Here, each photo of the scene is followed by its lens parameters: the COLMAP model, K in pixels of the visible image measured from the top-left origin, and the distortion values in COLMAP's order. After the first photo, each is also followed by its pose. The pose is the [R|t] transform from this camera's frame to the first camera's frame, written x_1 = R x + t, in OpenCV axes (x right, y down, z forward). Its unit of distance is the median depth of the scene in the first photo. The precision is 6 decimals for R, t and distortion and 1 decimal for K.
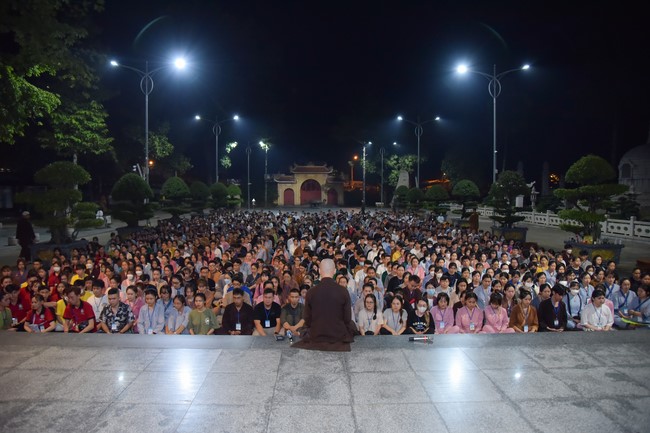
lens RADIAL K [[450.5, 0, 325.0], [0, 450.5, 216.5], [0, 0, 1]] dist [-0.100803, 0.002995]
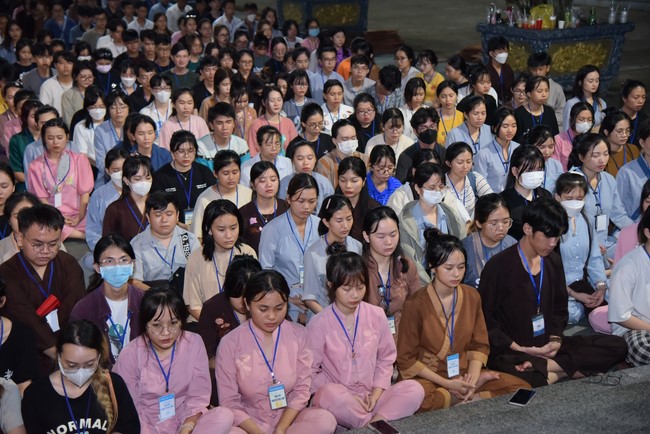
lens RADIAL K [[1169.6, 0, 325.0], [0, 1169.6, 217.0], [0, 0, 1]] dist [0.251149, -0.002050]
pose [[0.915796, -0.119008, 0.383607, 0.056029], [0.035816, 0.975487, 0.217125, -0.008716], [-0.400043, -0.185103, 0.897609, 0.211856]]
